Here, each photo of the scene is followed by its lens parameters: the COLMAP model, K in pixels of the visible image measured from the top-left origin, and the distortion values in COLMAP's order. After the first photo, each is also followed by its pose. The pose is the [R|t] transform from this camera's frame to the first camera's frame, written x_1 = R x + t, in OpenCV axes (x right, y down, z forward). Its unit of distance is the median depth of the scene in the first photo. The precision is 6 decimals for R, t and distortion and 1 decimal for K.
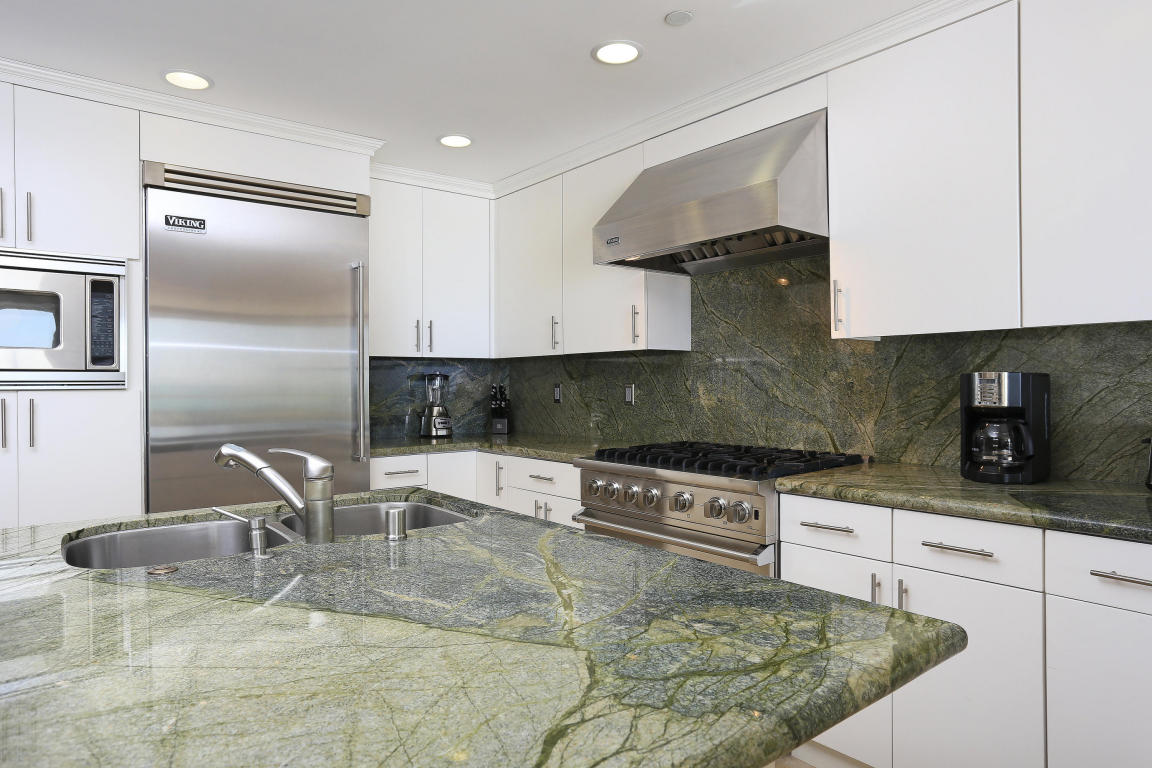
lens RADIAL K [[707.8, 0, 578.7], [0, 707.8, 386.9], [0, 0, 1]] dist [-0.004589, 0.003076]
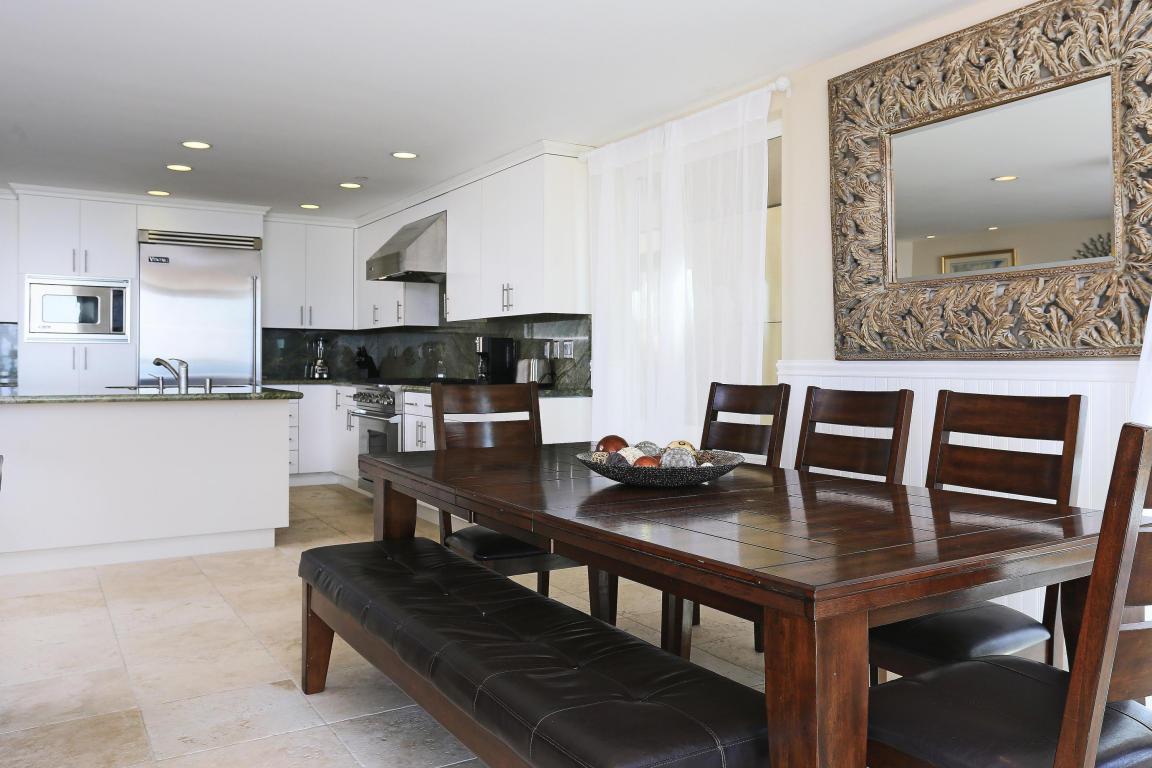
lens RADIAL K [[901.2, 0, 615.6], [0, 901.2, 361.5], [0, 0, 1]] dist [0.006623, -0.002425]
pose [[0.994583, 0.011419, -0.103317, 0.966429], [-0.011916, 0.999920, -0.004188, 0.046504], [0.103261, 0.005396, 0.994640, -1.360125]]
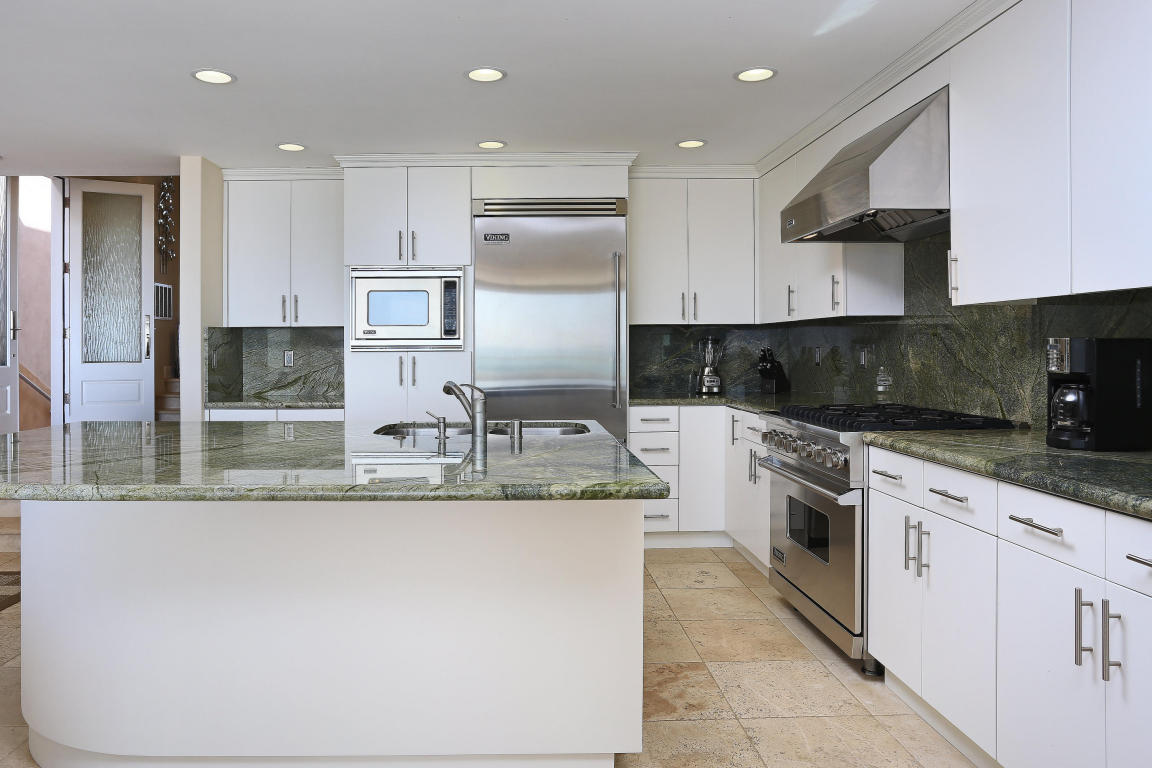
lens RADIAL K [[775.8, 0, 536.7], [0, 775.8, 352.9], [0, 0, 1]] dist [-0.019020, 0.004623]
pose [[0.802467, 0.006247, -0.596664, 0.468601], [-0.002592, 0.999972, 0.006983, -0.004110], [0.596691, -0.004057, 0.802461, -0.241283]]
